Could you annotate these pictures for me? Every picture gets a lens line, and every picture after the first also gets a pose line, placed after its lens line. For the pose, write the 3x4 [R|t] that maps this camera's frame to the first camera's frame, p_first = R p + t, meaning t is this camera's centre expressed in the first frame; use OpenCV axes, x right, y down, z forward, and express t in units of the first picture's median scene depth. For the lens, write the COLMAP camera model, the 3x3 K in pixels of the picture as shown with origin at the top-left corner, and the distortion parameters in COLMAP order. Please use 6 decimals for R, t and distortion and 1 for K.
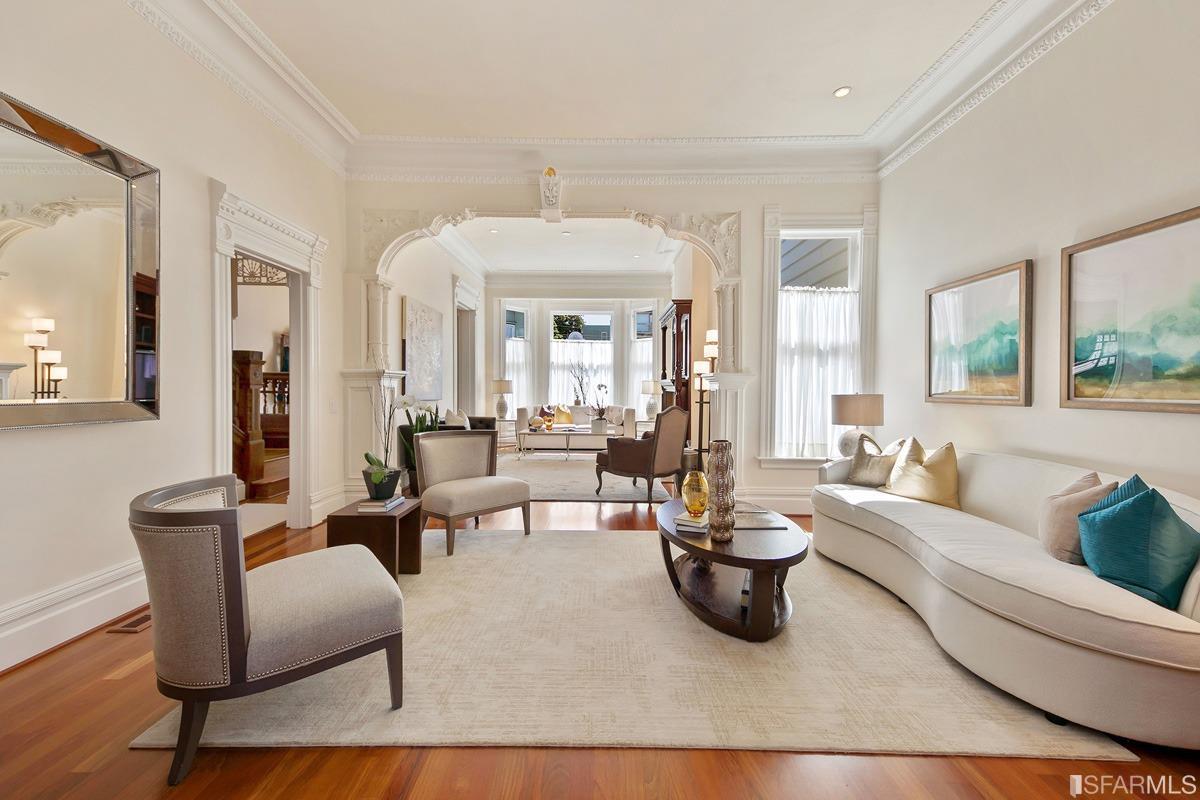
lens RADIAL K [[493.9, 0, 602.2], [0, 493.9, 396.8], [0, 0, 1]] dist [0.048078, -0.011788]
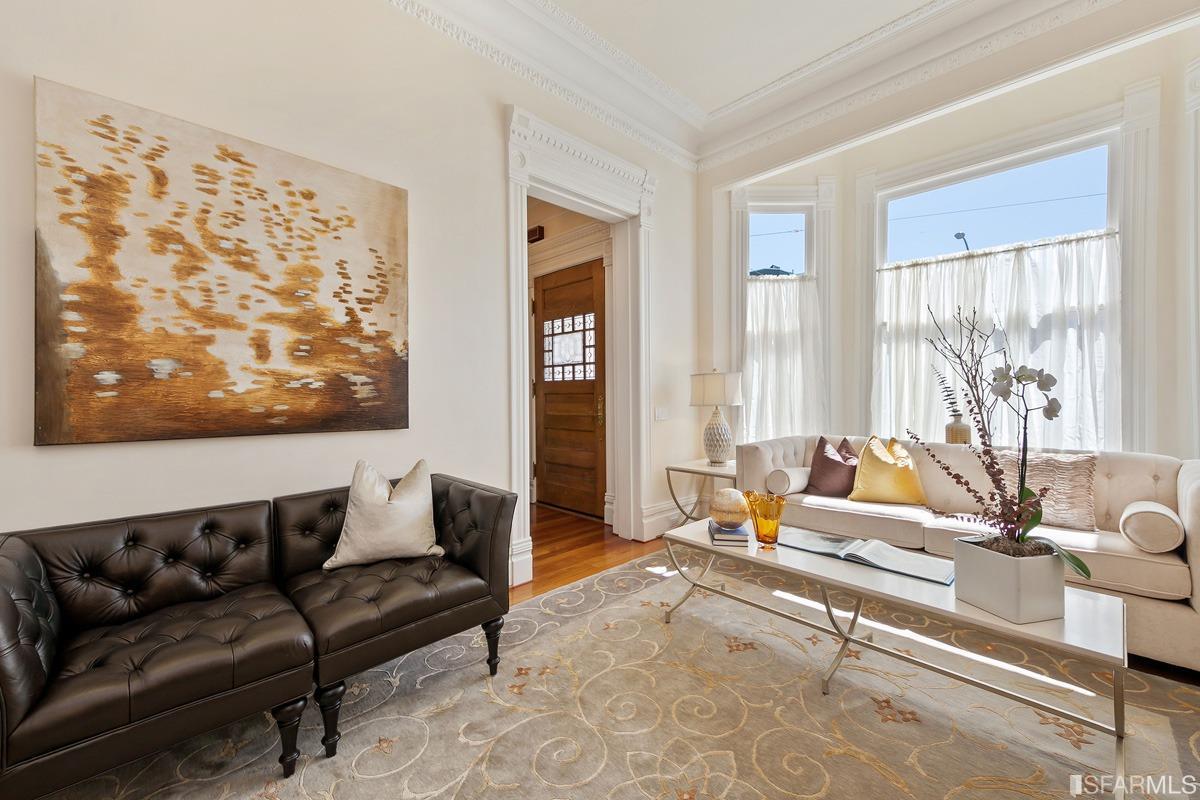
lens RADIAL K [[493.9, 0, 602.2], [0, 493.9, 396.8], [0, 0, 1]] dist [0.048078, -0.011788]
pose [[0.705302, -0.014552, -0.708758, 0.021956], [0.008490, 0.999891, -0.012081, -0.010689], [0.708856, 0.002503, 0.705349, 0.596398]]
